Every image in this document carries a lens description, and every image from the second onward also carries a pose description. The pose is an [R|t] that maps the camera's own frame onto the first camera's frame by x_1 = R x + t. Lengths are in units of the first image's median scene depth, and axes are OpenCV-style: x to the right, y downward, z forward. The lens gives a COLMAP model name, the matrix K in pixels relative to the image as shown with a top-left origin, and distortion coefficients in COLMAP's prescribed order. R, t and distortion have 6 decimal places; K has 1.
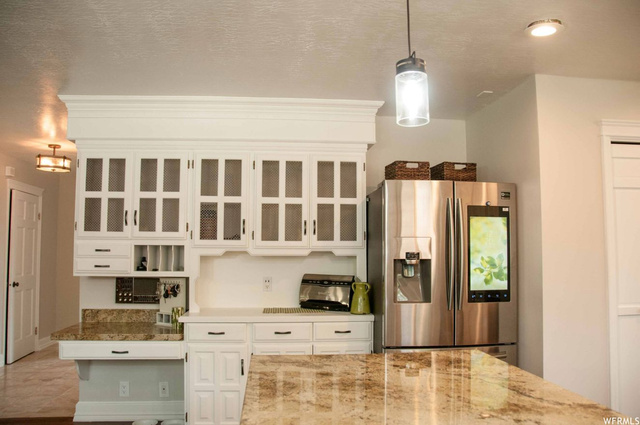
lens RADIAL K [[522.4, 0, 320.2], [0, 522.4, 200.8], [0, 0, 1]] dist [-0.117944, 0.002202]
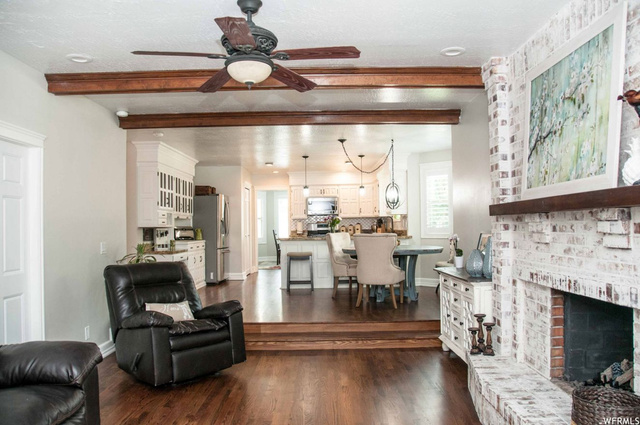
lens RADIAL K [[492.1, 0, 320.0], [0, 492.1, 212.5], [0, 0, 1]] dist [-0.150320, 0.009987]
pose [[0.089618, 0.027147, 0.995606, -2.299103], [-0.079669, 0.996621, -0.020003, 0.070468], [-0.992785, -0.077526, 0.091478, 0.139501]]
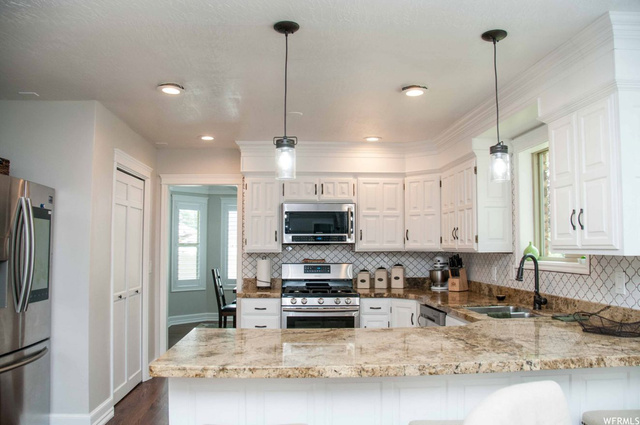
lens RADIAL K [[492.1, 0, 320.0], [0, 492.1, 212.5], [0, 0, 1]] dist [-0.150320, 0.009987]
pose [[0.025980, 0.070337, 0.997185, -0.540005], [-0.094169, 0.993258, -0.067607, 0.027062], [-0.995217, -0.092147, 0.032428, 0.364161]]
